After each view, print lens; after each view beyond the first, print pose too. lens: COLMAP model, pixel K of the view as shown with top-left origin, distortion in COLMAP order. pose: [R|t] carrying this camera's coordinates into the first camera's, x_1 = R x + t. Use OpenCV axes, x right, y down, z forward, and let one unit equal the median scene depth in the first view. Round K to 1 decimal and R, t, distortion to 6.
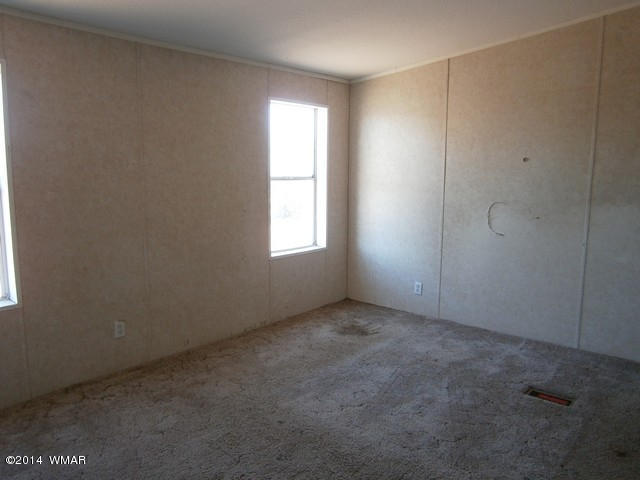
lens RADIAL K [[507.0, 0, 320.0], [0, 507.0, 240.0], [0, 0, 1]] dist [-0.065818, 0.060441]
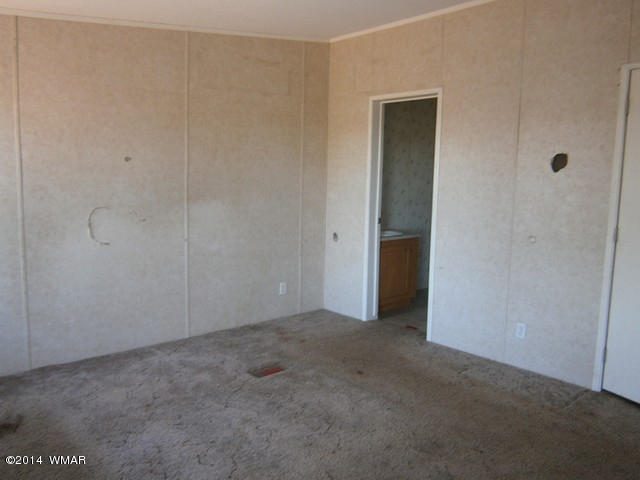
lens RADIAL K [[507.0, 0, 320.0], [0, 507.0, 240.0], [0, 0, 1]] dist [-0.065818, 0.060441]
pose [[0.120836, -0.122036, 0.985143, -0.474081], [0.124216, 0.986473, 0.106964, -0.066931], [-0.984870, 0.109445, 0.134360, 0.535823]]
